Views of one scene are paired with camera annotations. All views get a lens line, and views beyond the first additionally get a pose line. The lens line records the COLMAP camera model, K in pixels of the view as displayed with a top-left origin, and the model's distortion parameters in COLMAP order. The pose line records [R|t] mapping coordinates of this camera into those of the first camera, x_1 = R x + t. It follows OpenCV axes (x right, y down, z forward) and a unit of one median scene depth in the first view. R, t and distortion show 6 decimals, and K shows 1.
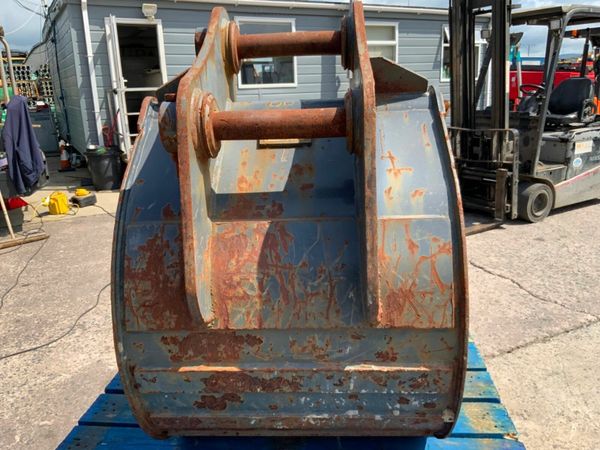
lens RADIAL K [[500.8, 0, 296.6], [0, 500.8, 224.3], [0, 0, 1]] dist [0.107780, -0.213988]
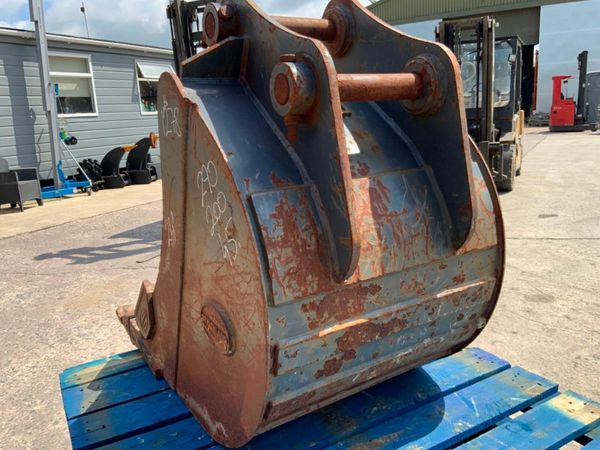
lens RADIAL K [[500.8, 0, 296.6], [0, 500.8, 224.3], [0, 0, 1]] dist [0.107780, -0.213988]
pose [[0.816344, -0.129561, 0.562847, -0.796922], [0.169644, 0.985318, -0.019239, 0.087459], [-0.552090, 0.111189, 0.826337, 0.194058]]
